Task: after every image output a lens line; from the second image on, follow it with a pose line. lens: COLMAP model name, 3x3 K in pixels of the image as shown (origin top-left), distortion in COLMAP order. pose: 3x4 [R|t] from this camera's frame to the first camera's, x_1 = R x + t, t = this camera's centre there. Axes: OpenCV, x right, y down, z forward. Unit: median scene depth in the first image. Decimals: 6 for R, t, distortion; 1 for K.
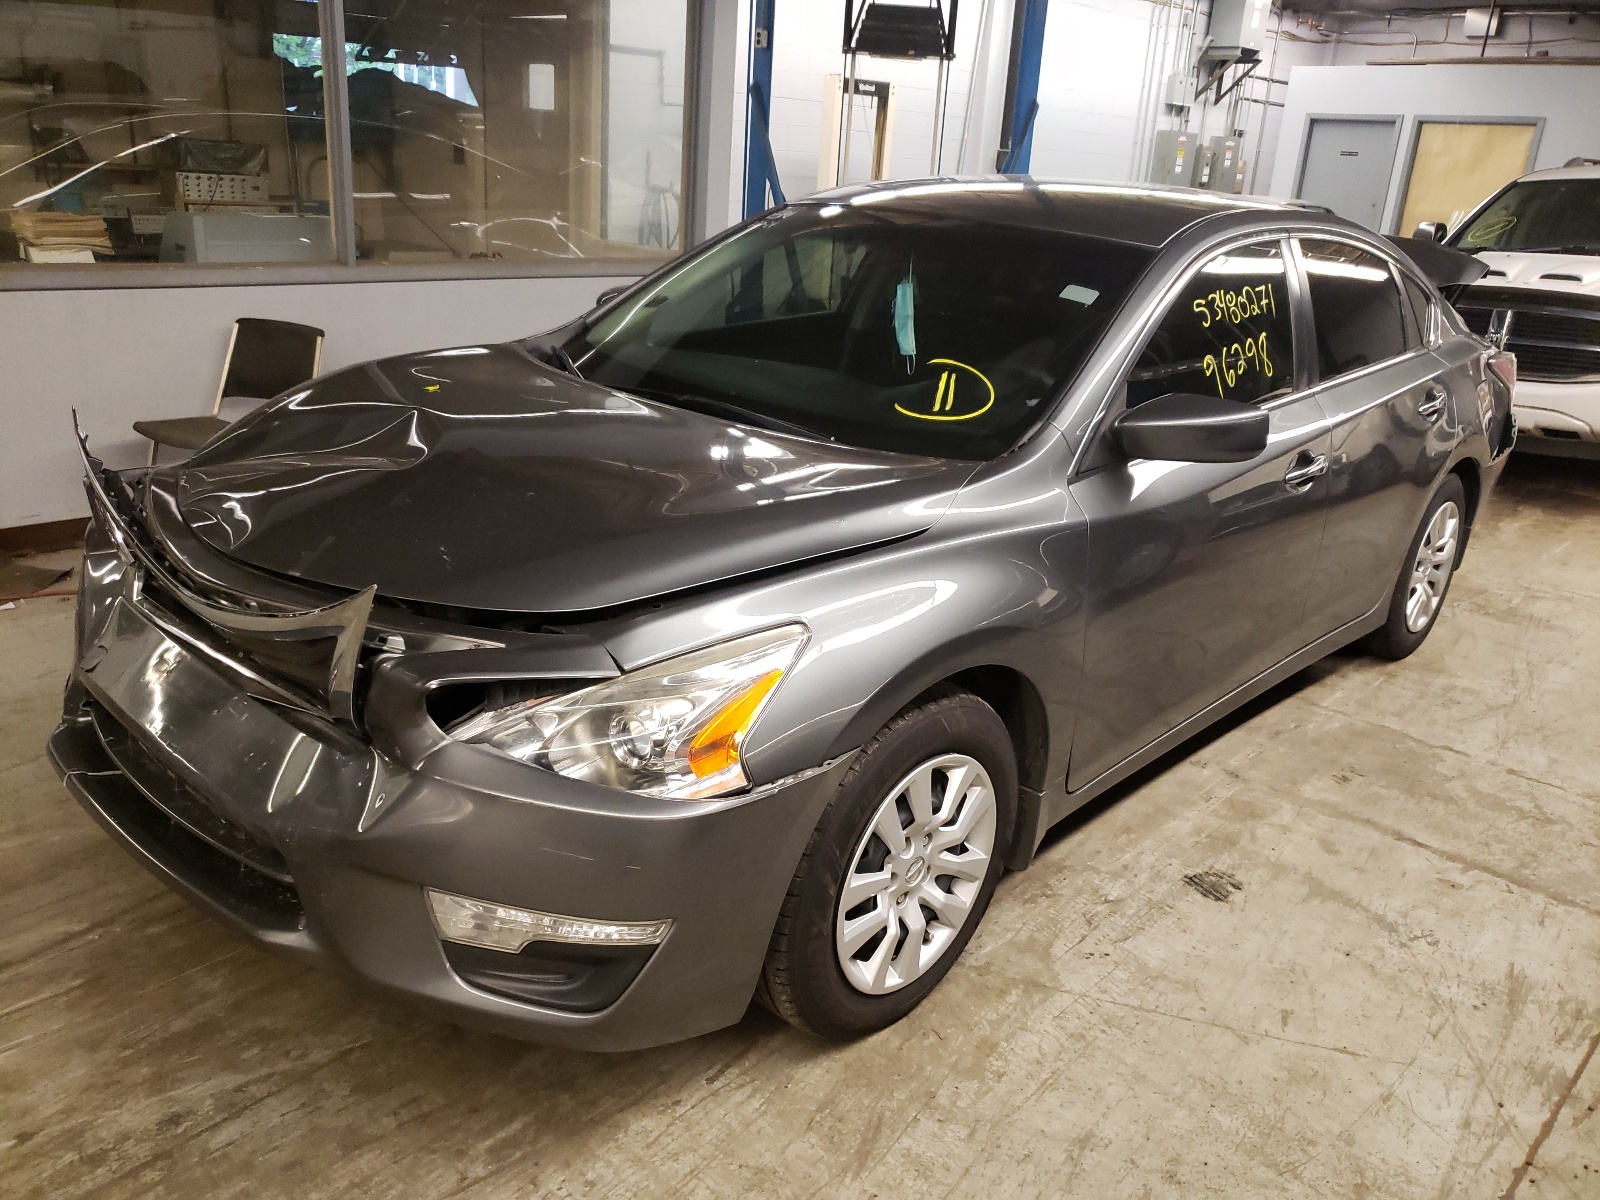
lens RADIAL K [[1225.6, 0, 820.4], [0, 1225.6, 595.4], [0, 0, 1]] dist [0.017955, 0.002607]
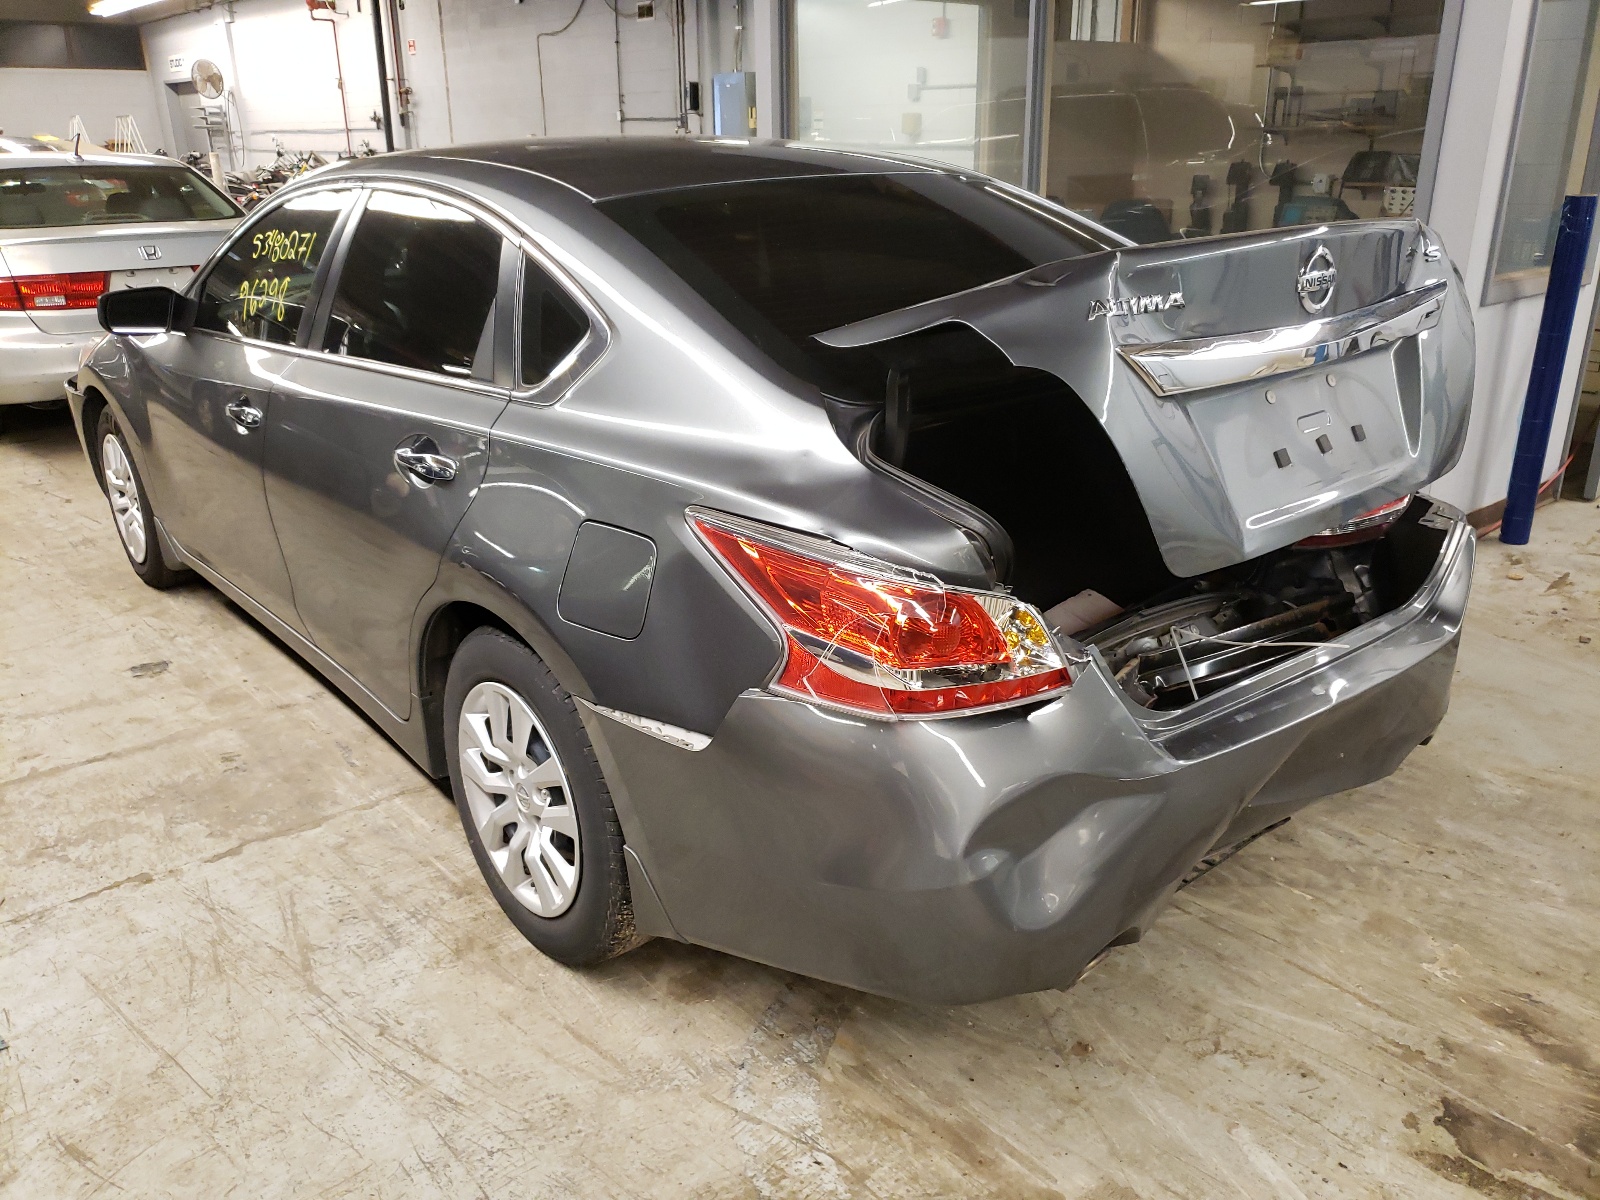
lens RADIAL K [[1225.6, 0, 820.4], [0, 1225.6, 595.4], [0, 0, 1]] dist [0.017955, 0.002607]
pose [[-0.106921, 0.289765, -0.951107, 1.327812], [-0.335987, 0.889787, 0.308855, -0.434329], [0.935778, 0.352582, 0.002220, 1.480054]]
